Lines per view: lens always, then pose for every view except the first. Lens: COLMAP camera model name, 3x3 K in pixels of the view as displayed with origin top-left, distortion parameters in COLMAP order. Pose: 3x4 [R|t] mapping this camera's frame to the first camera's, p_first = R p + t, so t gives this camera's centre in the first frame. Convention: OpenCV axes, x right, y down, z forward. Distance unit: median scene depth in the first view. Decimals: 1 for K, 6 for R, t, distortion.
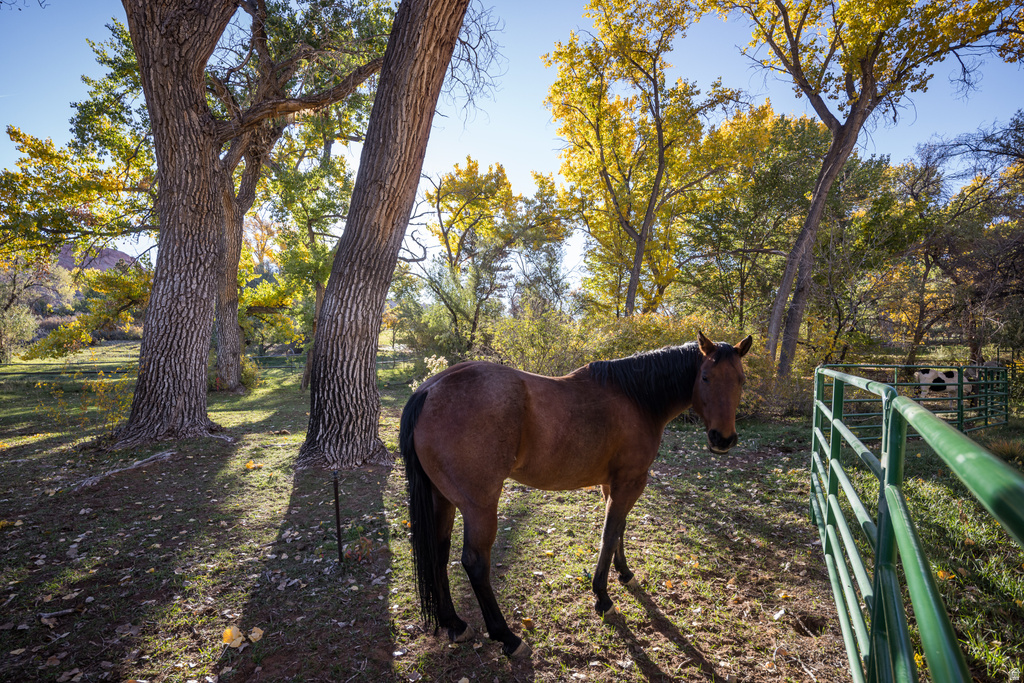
lens RADIAL K [[511.0, 0, 491.4], [0, 511.0, 360.1], [0, 0, 1]] dist [0.003060, -0.002322]
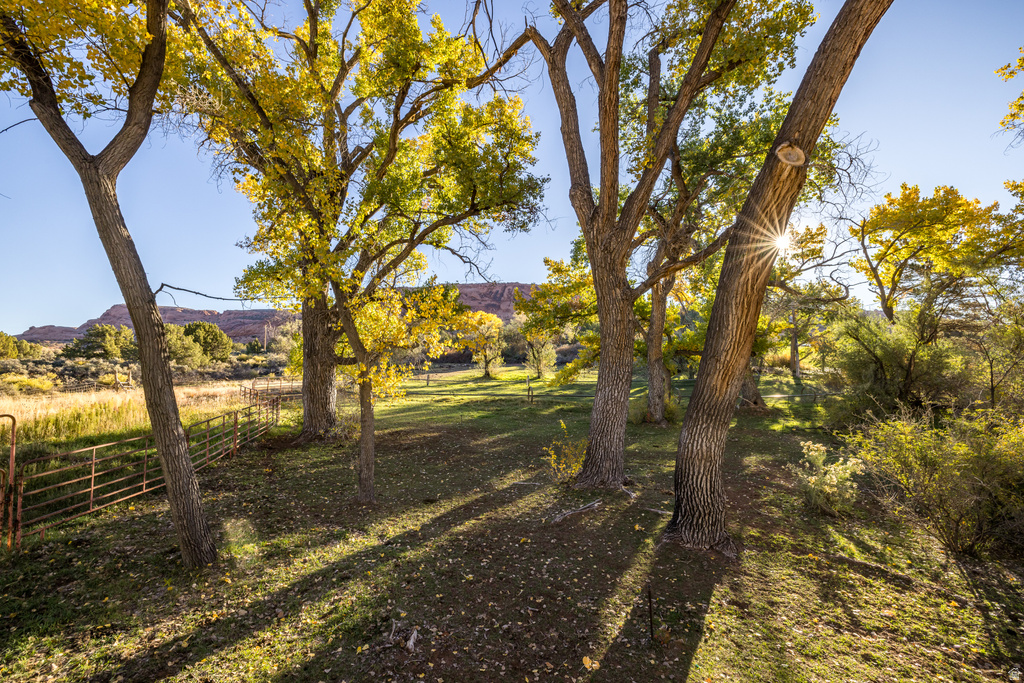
lens RADIAL K [[425.5, 0, 509.9], [0, 425.5, 336.2], [0, 0, 1]] dist [-0.000063, -0.000076]
pose [[0.666995, -0.025382, -0.744630, 0.214362], [-0.030044, 0.997690, -0.060920, -0.234404], [0.744456, 0.063004, 0.664692, -0.177283]]
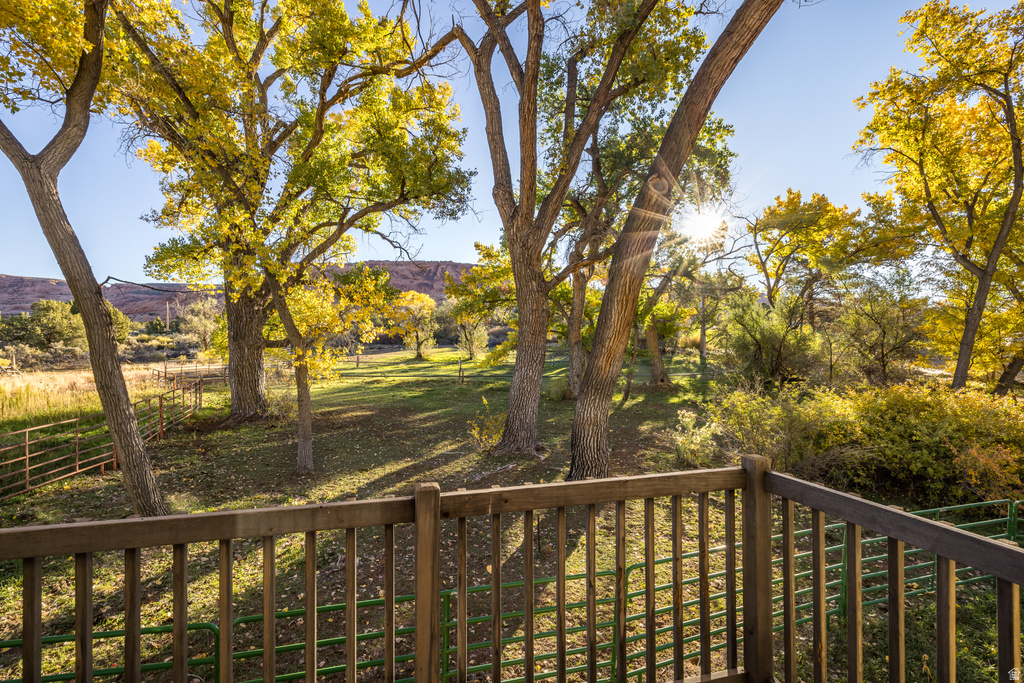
lens RADIAL K [[428.5, 0, 510.1], [0, 428.5, 348.2], [0, 0, 1]] dist [-0.000053, -0.000217]
pose [[0.773638, 0.028179, -0.633001, 0.362571], [-0.030448, 0.999510, 0.007282, -0.245771], [0.632896, 0.013640, 0.774116, -0.282675]]
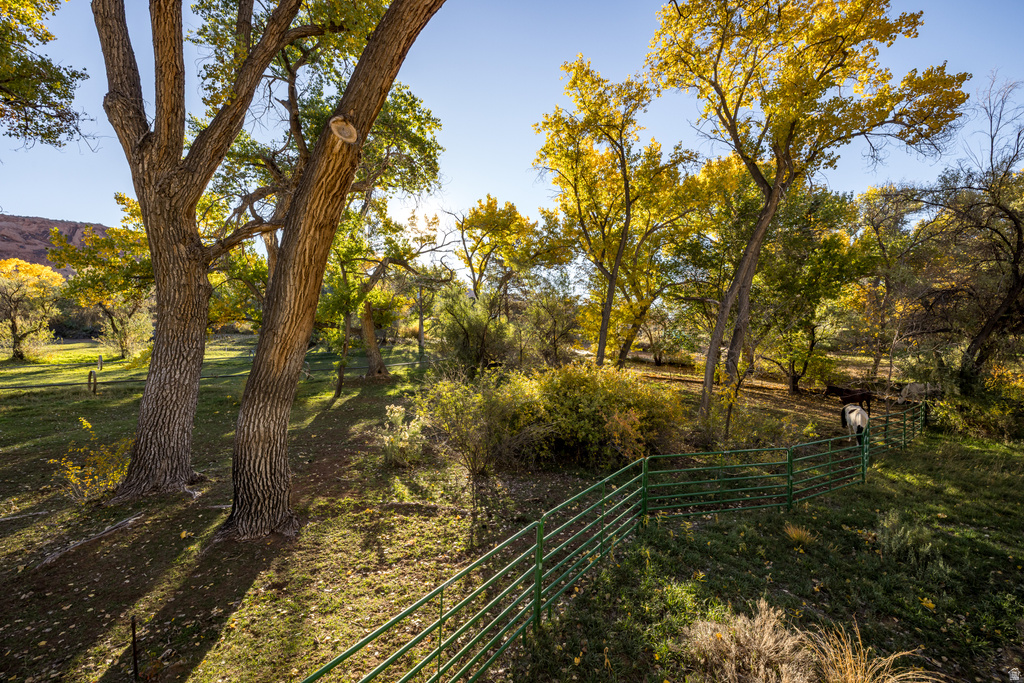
lens RADIAL K [[436.0, 0, 507.6], [0, 436.0, 333.2], [0, 0, 1]] dist [-0.001881, 0.000416]
pose [[0.997352, 0.009924, -0.072046, 0.351492], [-0.011346, 0.999748, -0.019355, -0.240879], [0.071835, 0.020121, 0.997214, -0.069926]]
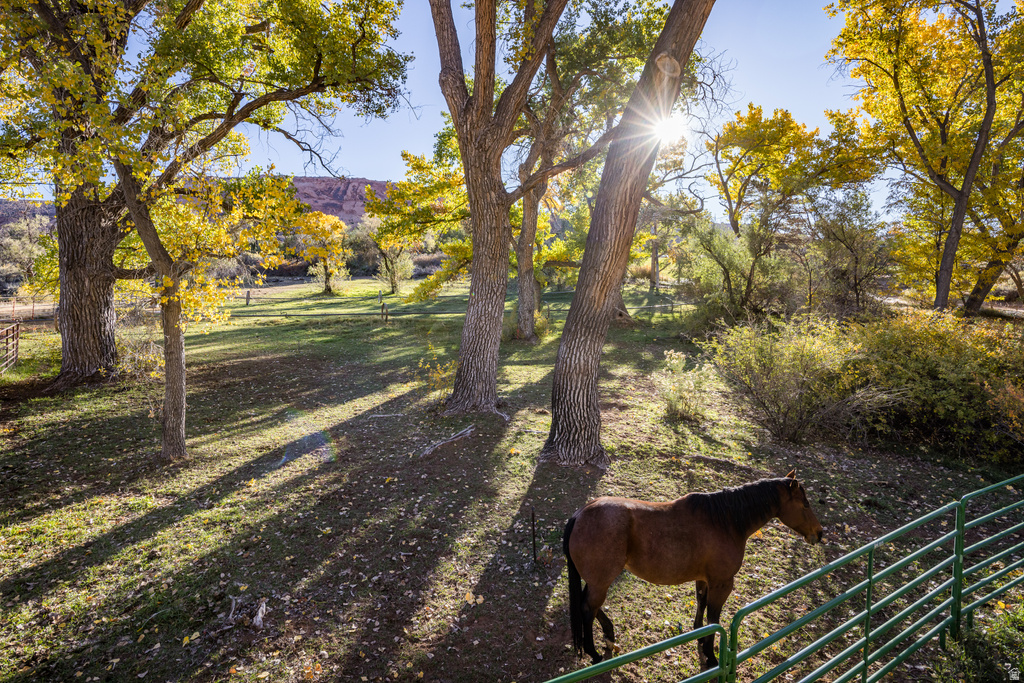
lens RADIAL K [[492.1, 0, 507.4], [0, 492.1, 264.3], [0, 0, 1]] dist [0.008685, -0.006149]
pose [[0.857747, 0.005452, -0.514043, 0.198225], [-0.023423, 0.999320, -0.028485, -0.232405], [0.513538, 0.036474, 0.857291, -0.208647]]
